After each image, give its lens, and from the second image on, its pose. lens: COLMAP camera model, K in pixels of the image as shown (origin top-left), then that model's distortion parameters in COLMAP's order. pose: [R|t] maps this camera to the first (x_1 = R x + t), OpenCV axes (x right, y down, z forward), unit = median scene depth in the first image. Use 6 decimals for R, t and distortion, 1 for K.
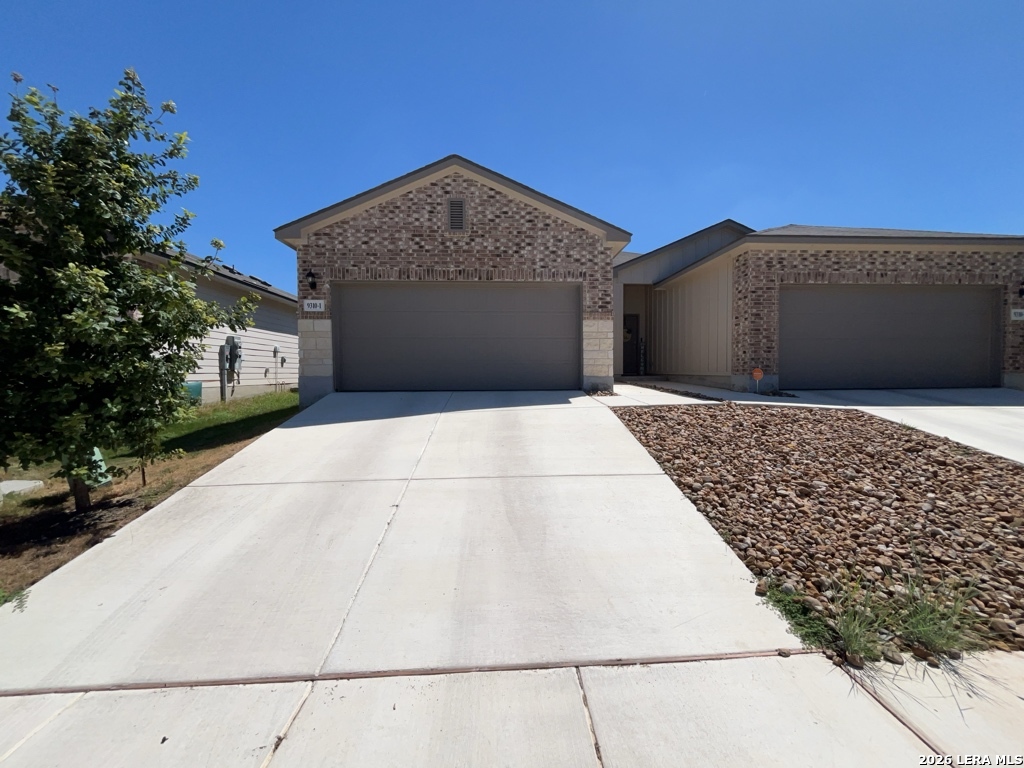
lens RADIAL K [[413.9, 0, 515.6], [0, 413.9, 383.1], [0, 0, 1]] dist [-0.002101, -0.000813]
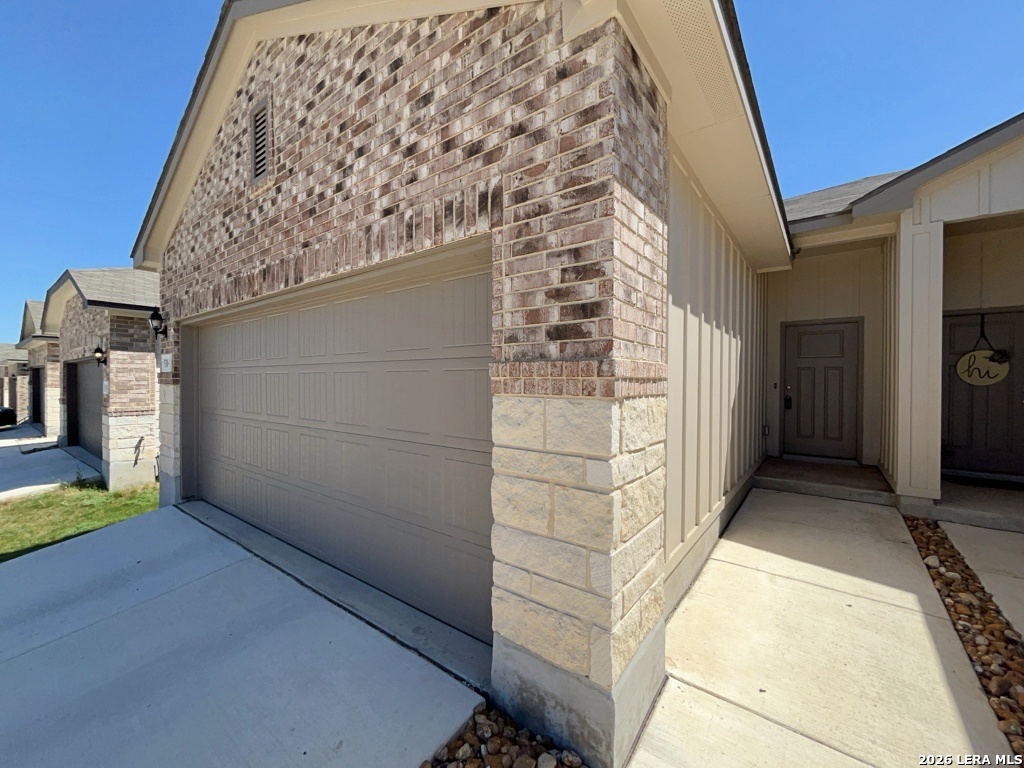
lens RADIAL K [[413.9, 0, 512.2], [0, 413.9, 382.2], [0, 0, 1]] dist [-0.002101, -0.000813]
pose [[0.779381, 0.005109, -0.626530, 0.319708], [-0.015674, 0.999813, -0.011346, -0.157229], [0.626354, 0.018663, 0.779315, 0.826174]]
